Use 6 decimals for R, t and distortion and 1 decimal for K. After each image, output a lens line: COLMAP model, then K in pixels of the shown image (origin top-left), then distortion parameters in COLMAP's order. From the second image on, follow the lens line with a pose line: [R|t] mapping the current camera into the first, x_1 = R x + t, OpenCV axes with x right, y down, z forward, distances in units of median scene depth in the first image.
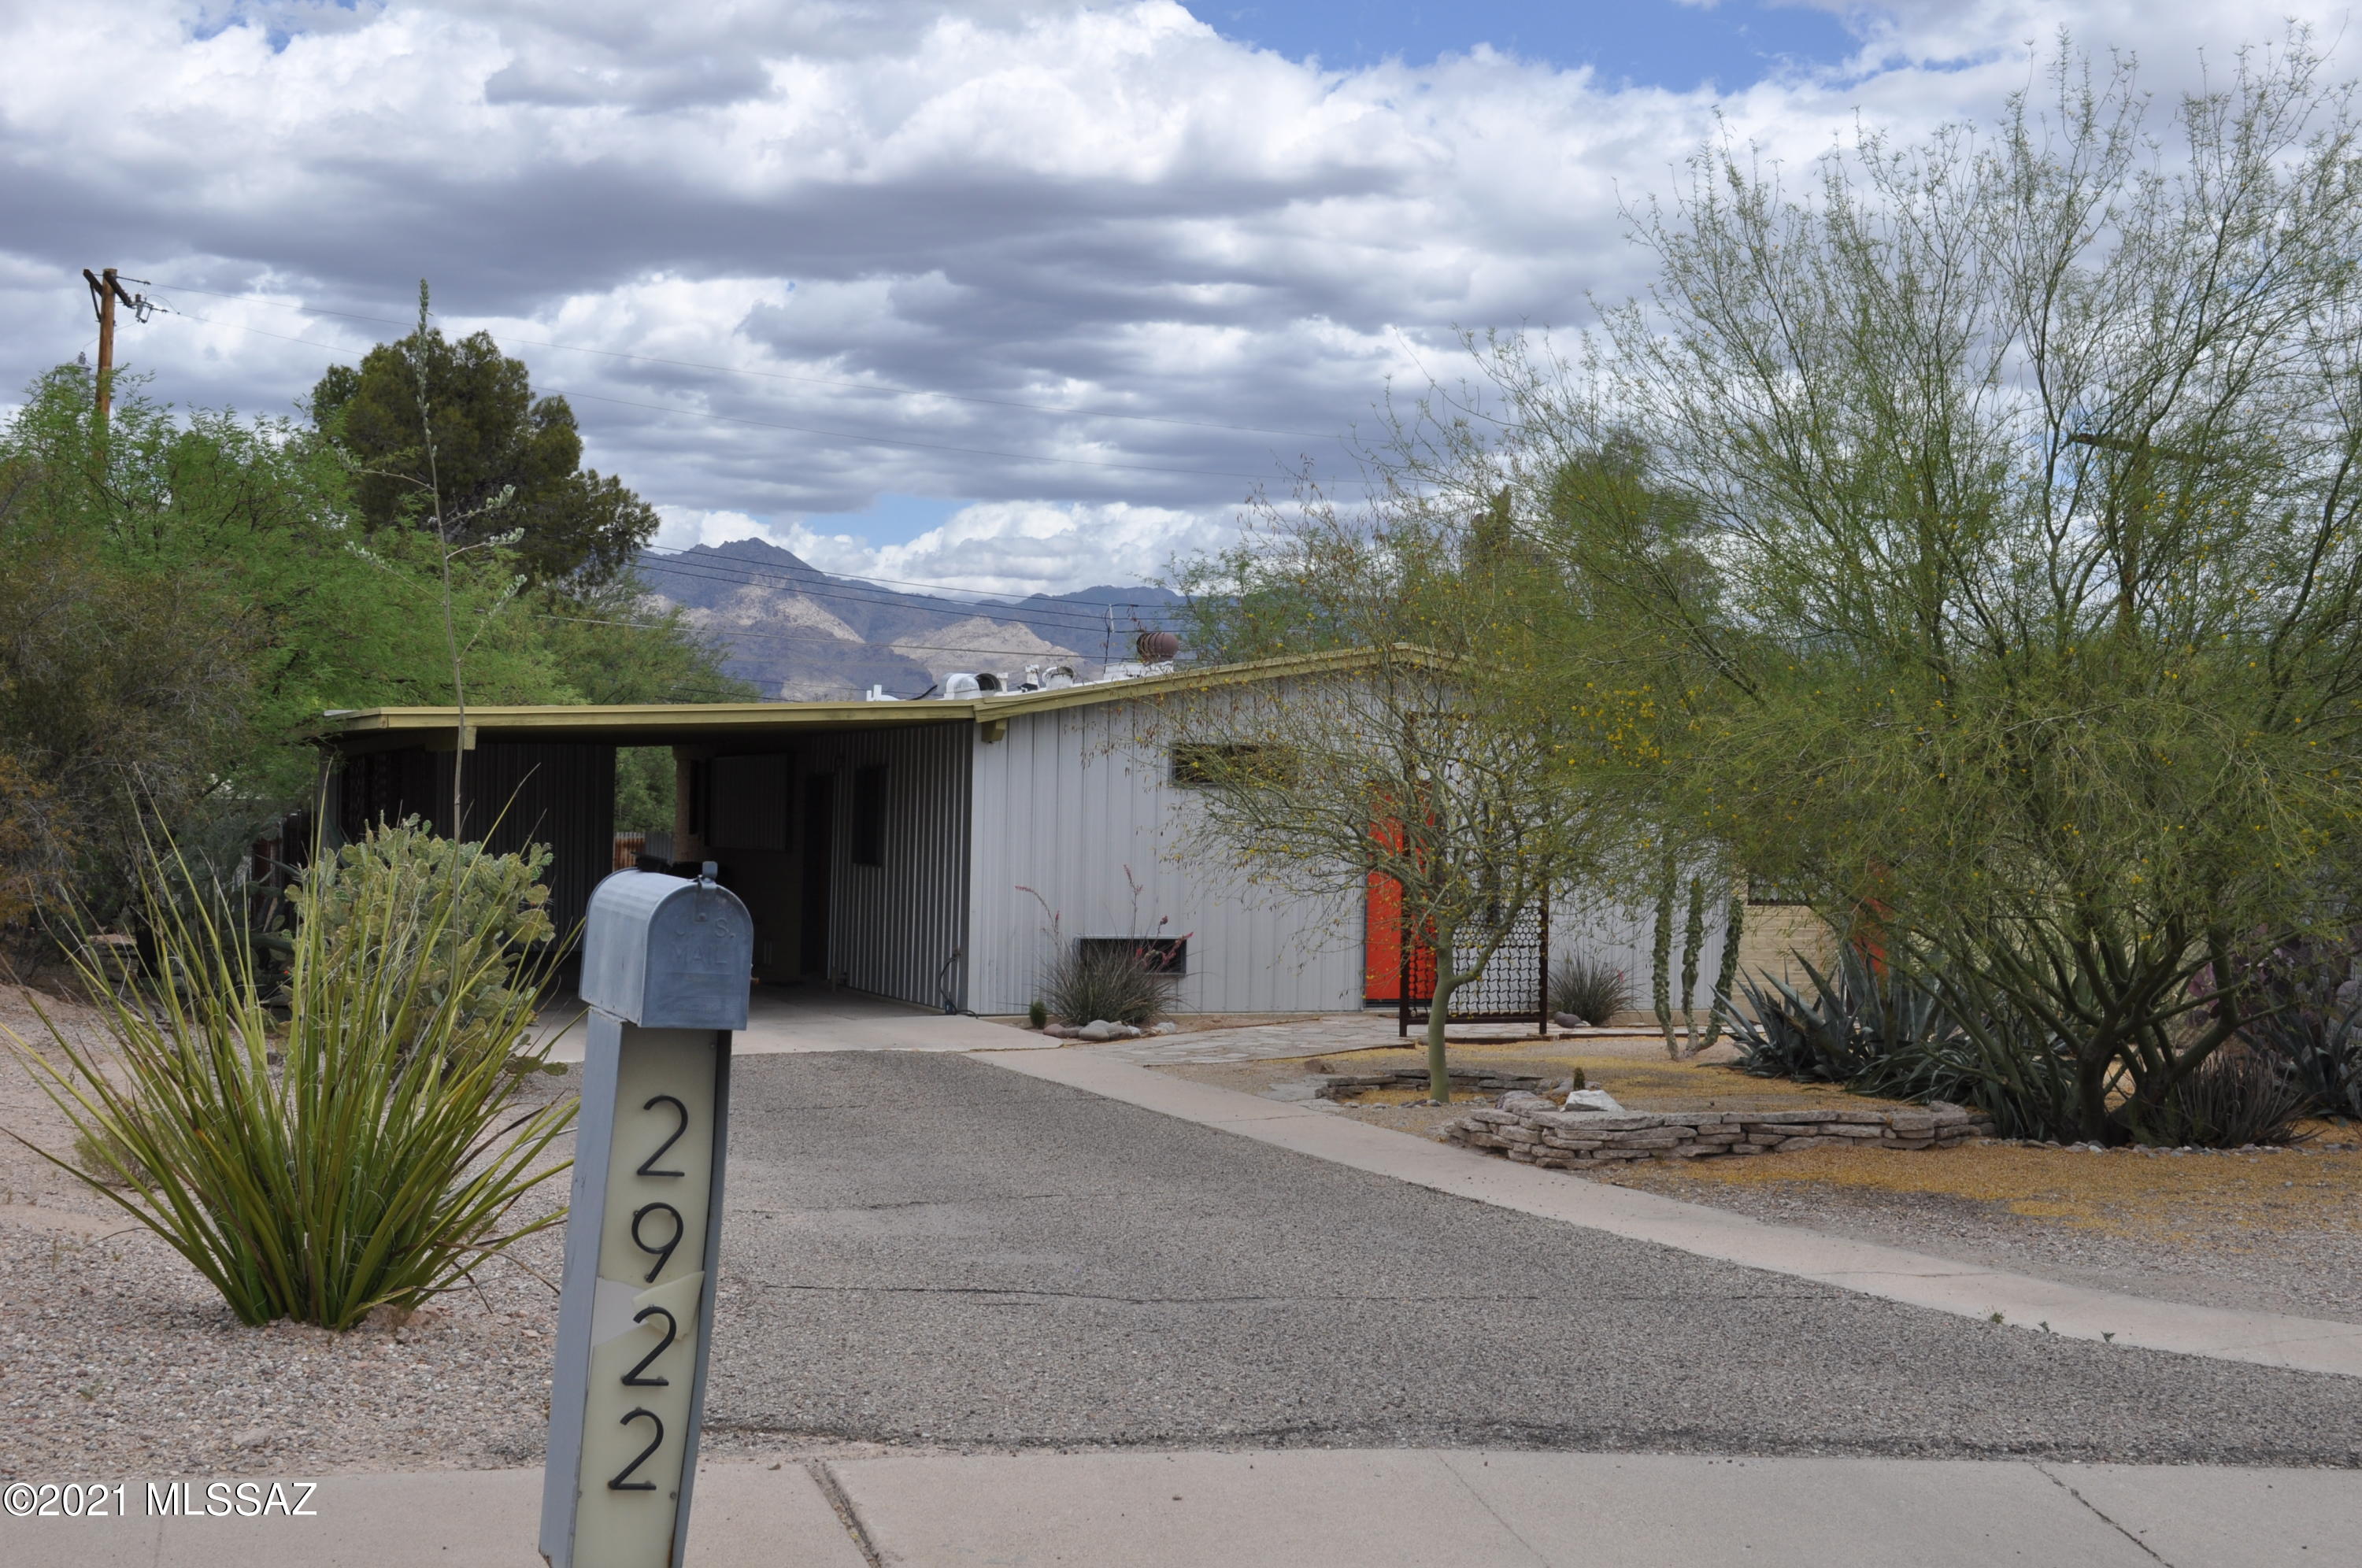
lens RADIAL K [[2890.3, 0, 1179.9], [0, 2890.3, 786.7], [0, 0, 1]] dist [-0.049379, 0.000000]
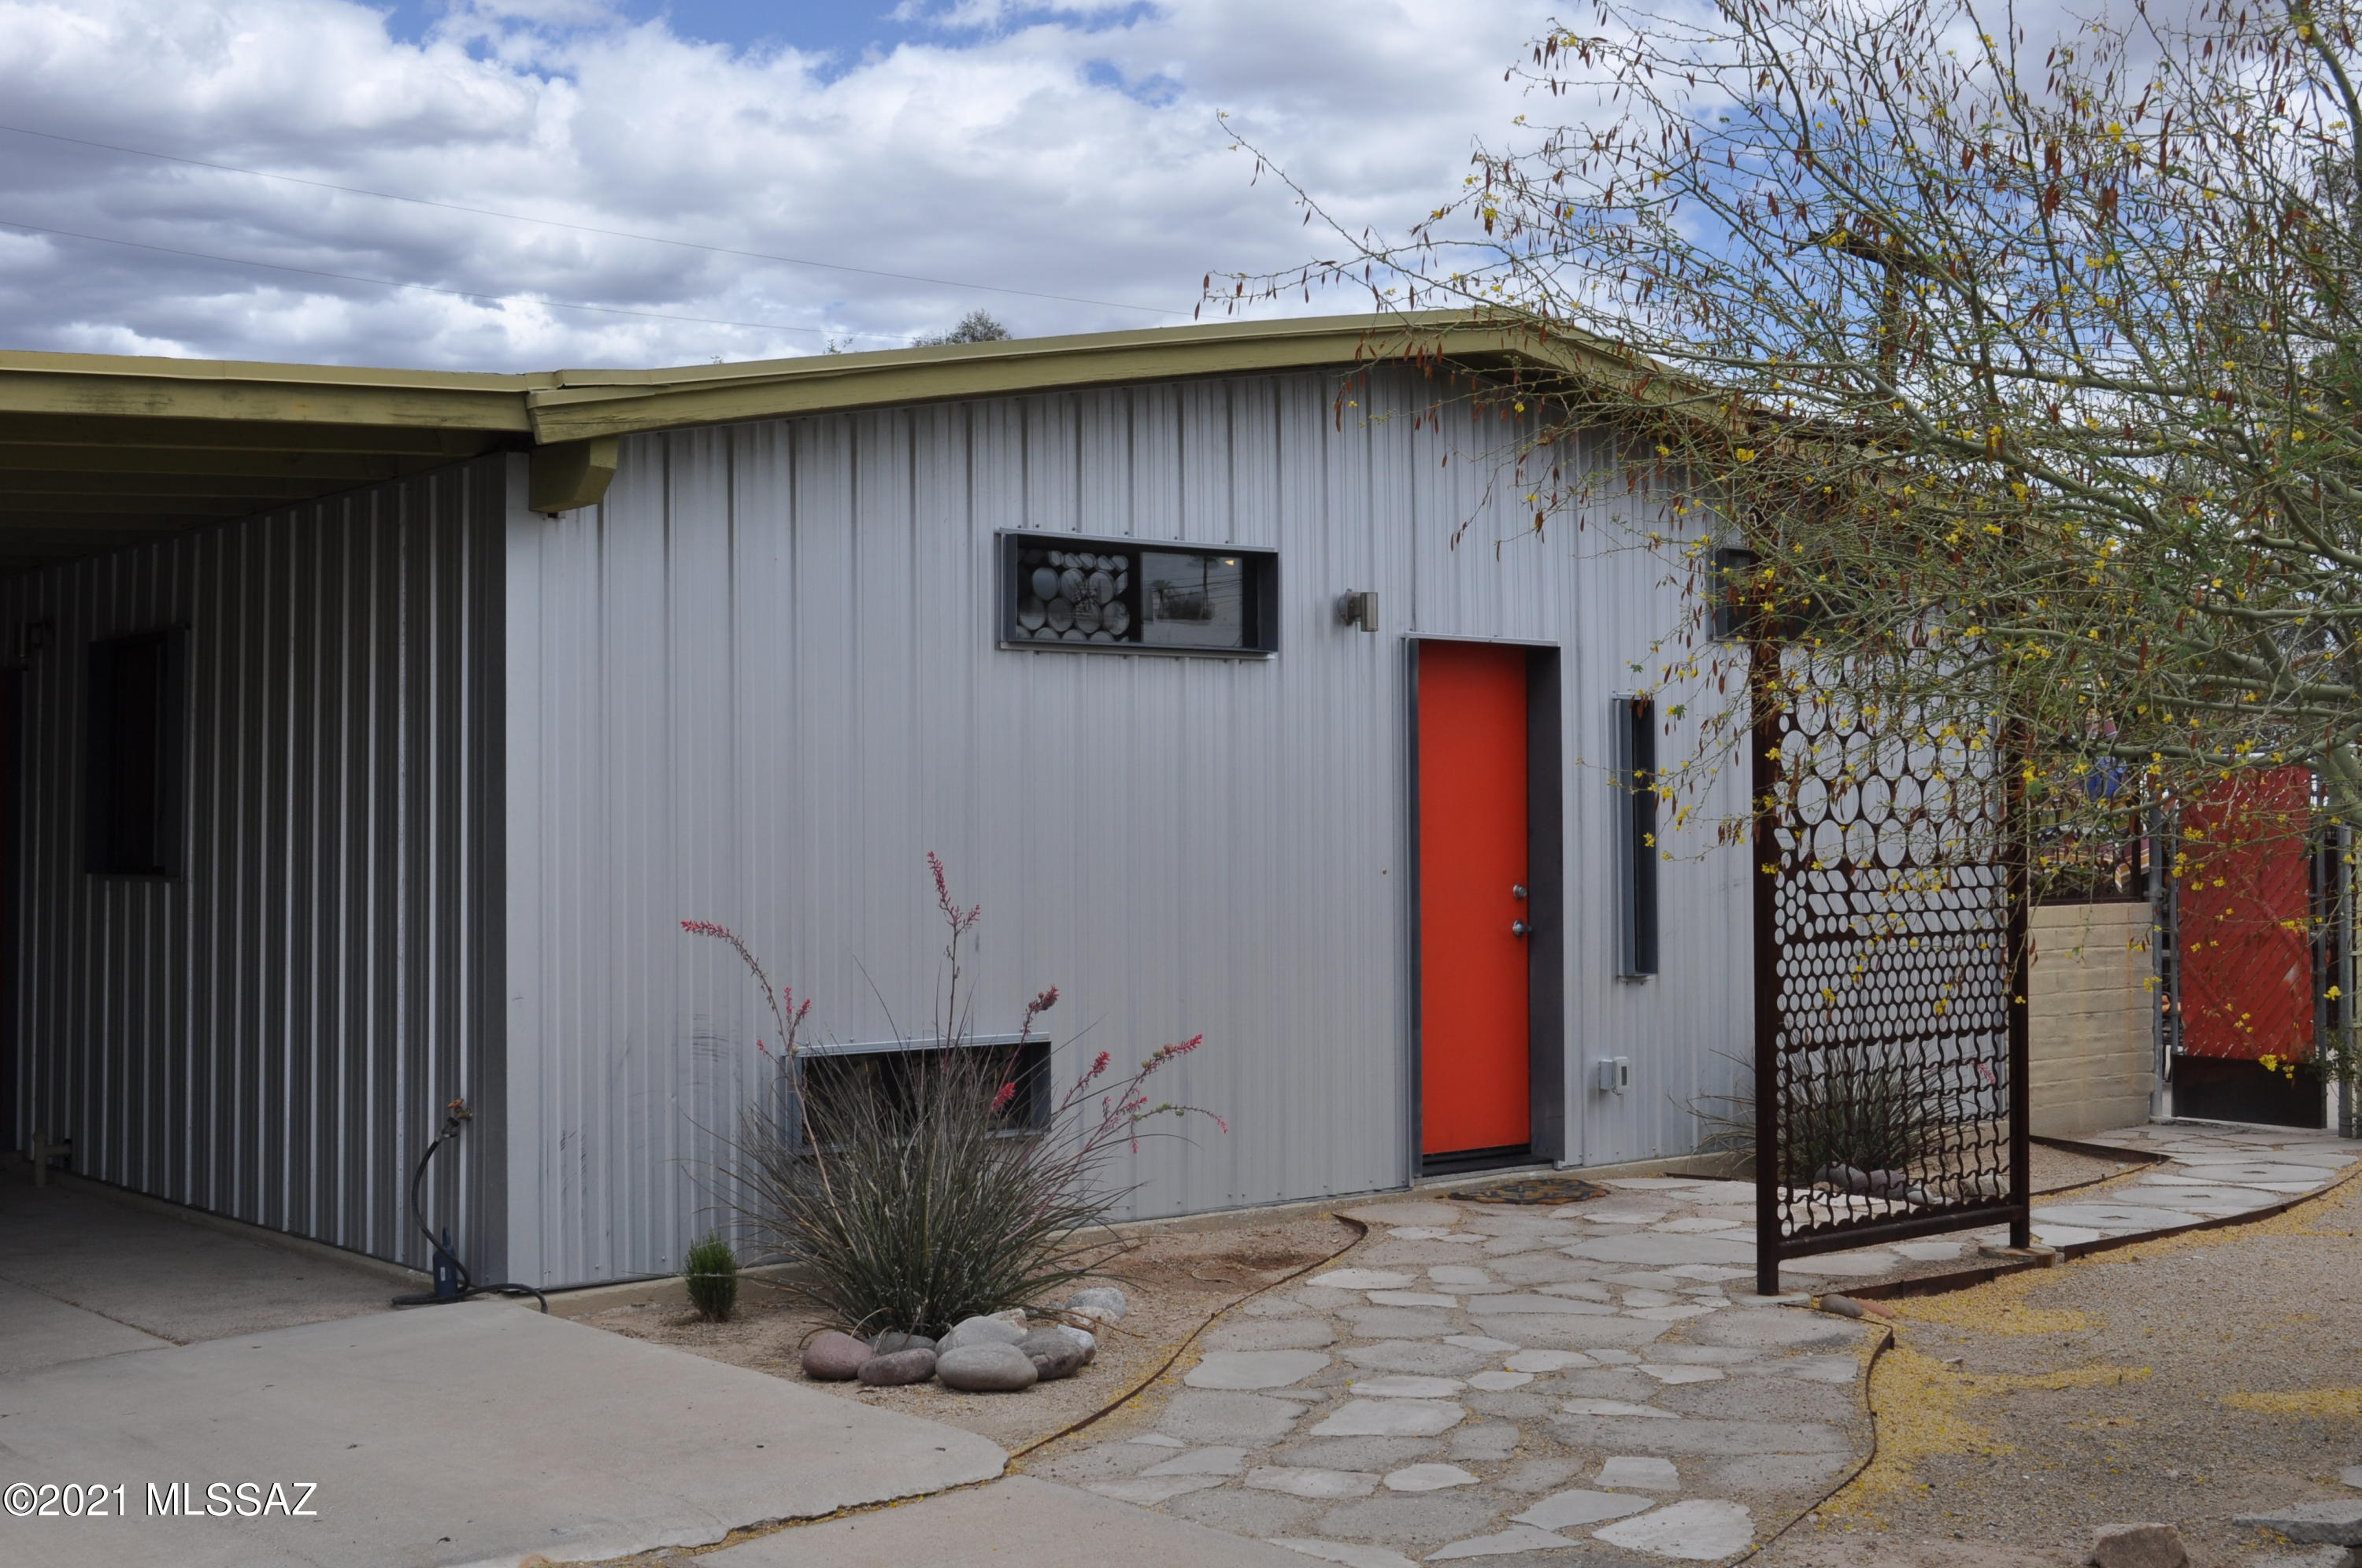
lens RADIAL K [[2890.3, 0, 1183.3], [0, 2890.3, 778.6], [0, 0, 1]] dist [-0.049379, 0.000000]
pose [[0.952289, -0.021099, 0.304466, -0.099244], [0.020509, 0.999776, 0.005136, 0.016456], [-0.304507, 0.001353, 0.952509, 0.639382]]
